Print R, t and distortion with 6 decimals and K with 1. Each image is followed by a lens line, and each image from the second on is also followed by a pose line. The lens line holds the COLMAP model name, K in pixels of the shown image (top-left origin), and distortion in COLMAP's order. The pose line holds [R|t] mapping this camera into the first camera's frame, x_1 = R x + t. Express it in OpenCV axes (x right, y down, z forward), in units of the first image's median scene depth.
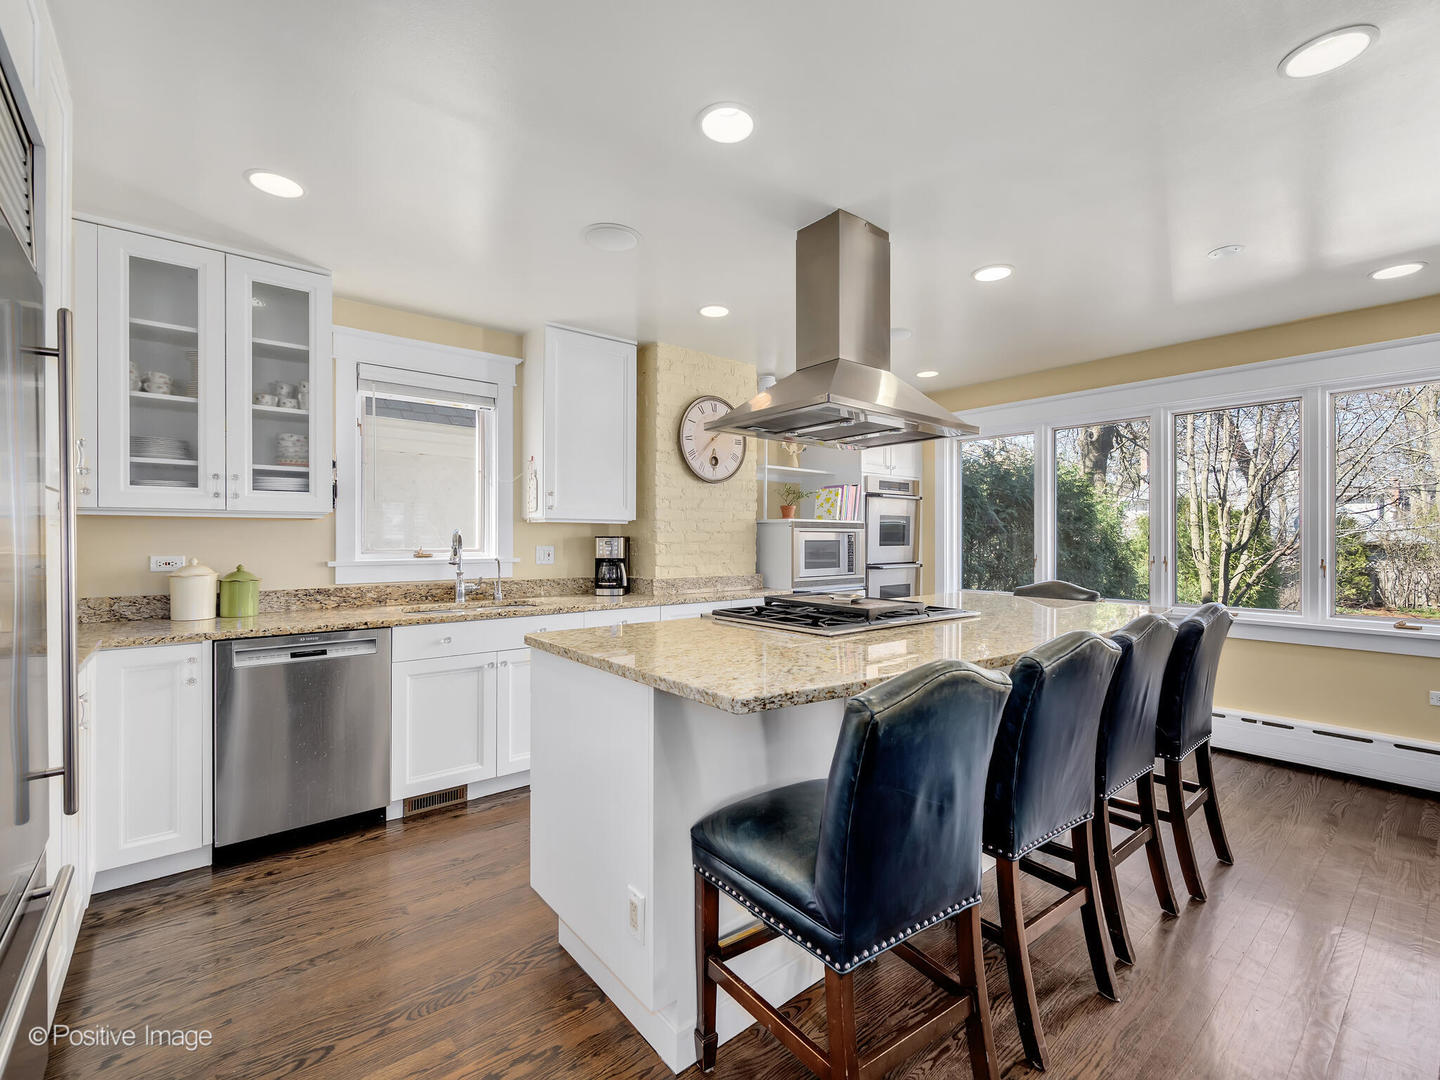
lens RADIAL K [[647.2, 0, 724.6], [0, 647.2, 544.5], [0, 0, 1]] dist [-0.000382, -0.000258]
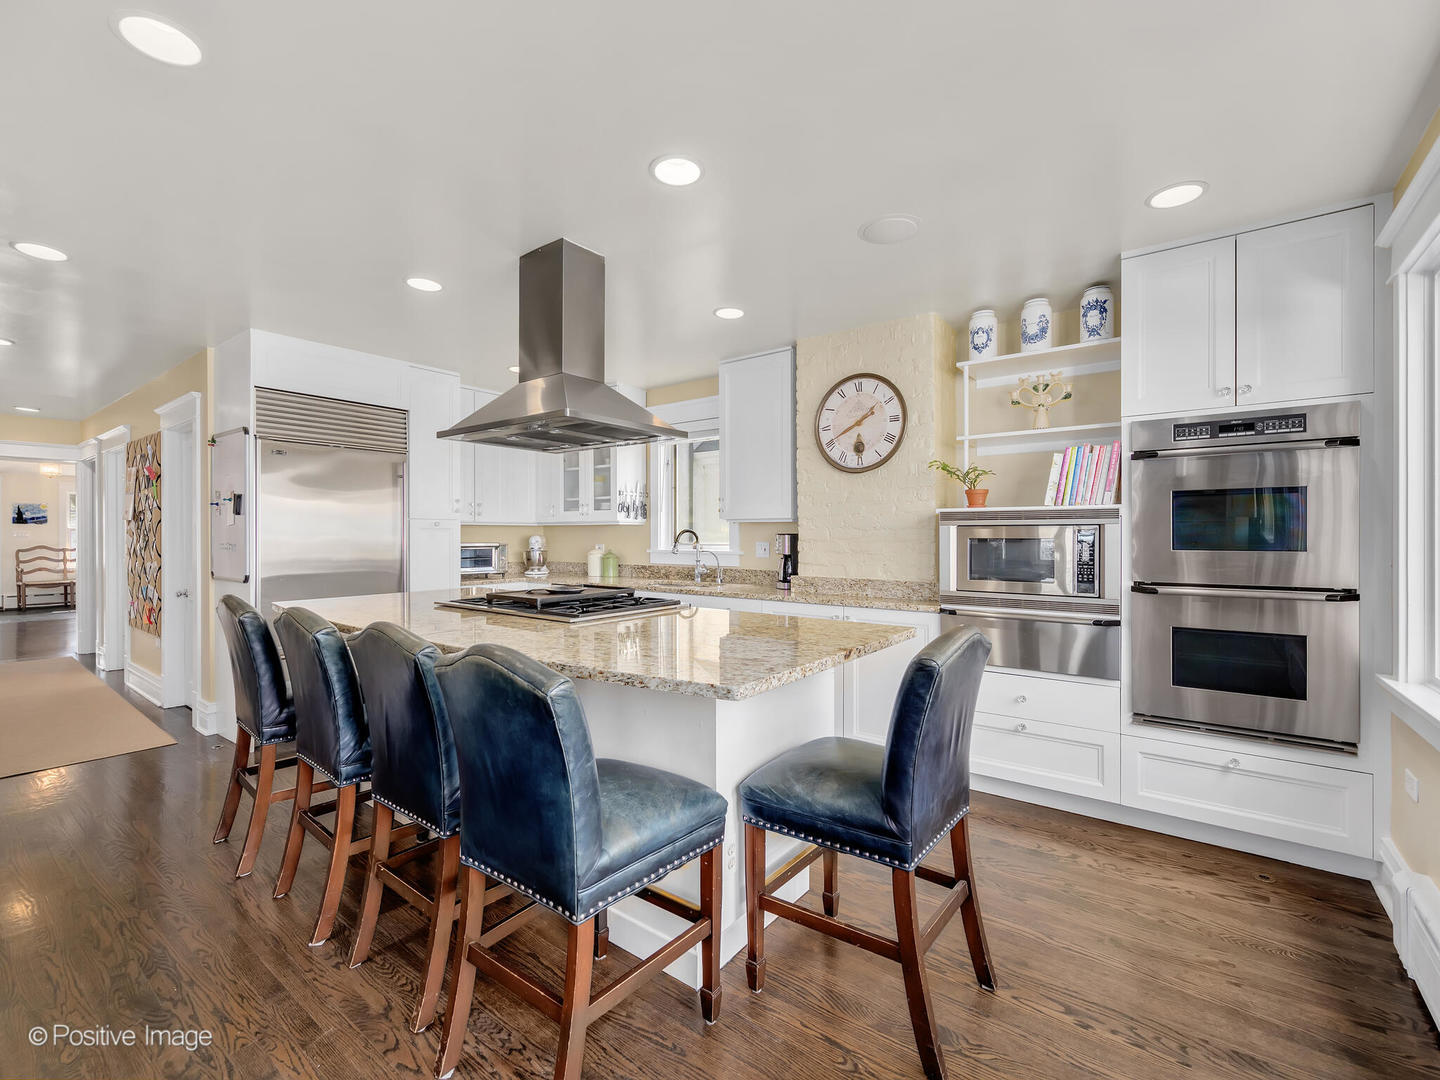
lens RADIAL K [[647.2, 0, 721.9], [0, 647.2, 531.1], [0, 0, 1]] dist [-0.000382, -0.000258]
pose [[0.223982, -0.000816, -0.974593, 0.817615], [-0.001365, 0.999998, -0.001151, -0.014431], [0.974592, 0.001588, 0.223980, 0.637264]]
